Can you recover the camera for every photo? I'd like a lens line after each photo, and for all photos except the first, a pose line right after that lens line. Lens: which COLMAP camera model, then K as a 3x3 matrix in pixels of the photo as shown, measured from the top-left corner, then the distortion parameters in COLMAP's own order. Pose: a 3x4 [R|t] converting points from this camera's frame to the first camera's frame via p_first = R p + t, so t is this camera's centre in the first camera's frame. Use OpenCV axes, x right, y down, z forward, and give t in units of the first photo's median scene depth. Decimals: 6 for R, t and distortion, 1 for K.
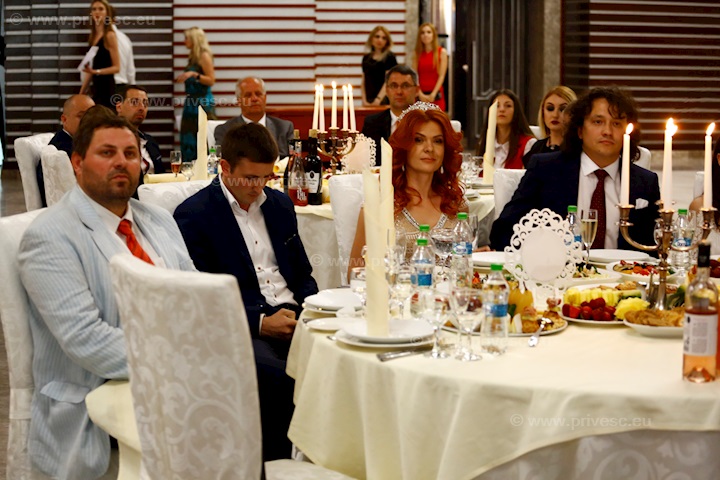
lens RADIAL K [[1506.7, 0, 359.6], [0, 1506.7, 240.9], [0, 0, 1]] dist [-0.288197, 0.000000]
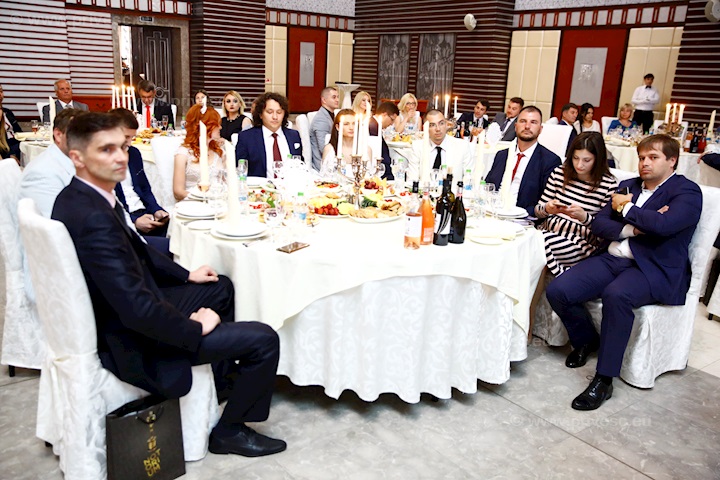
lens RADIAL K [[639.8, 0, 337.5], [0, 639.8, 226.1], [0, 0, 1]] dist [-0.023326, 0.049246]
pose [[0.913662, -0.053375, 0.402955, -0.114801], [0.005799, 0.992952, 0.118376, -0.022592], [-0.406433, -0.105819, 0.907532, 0.120512]]
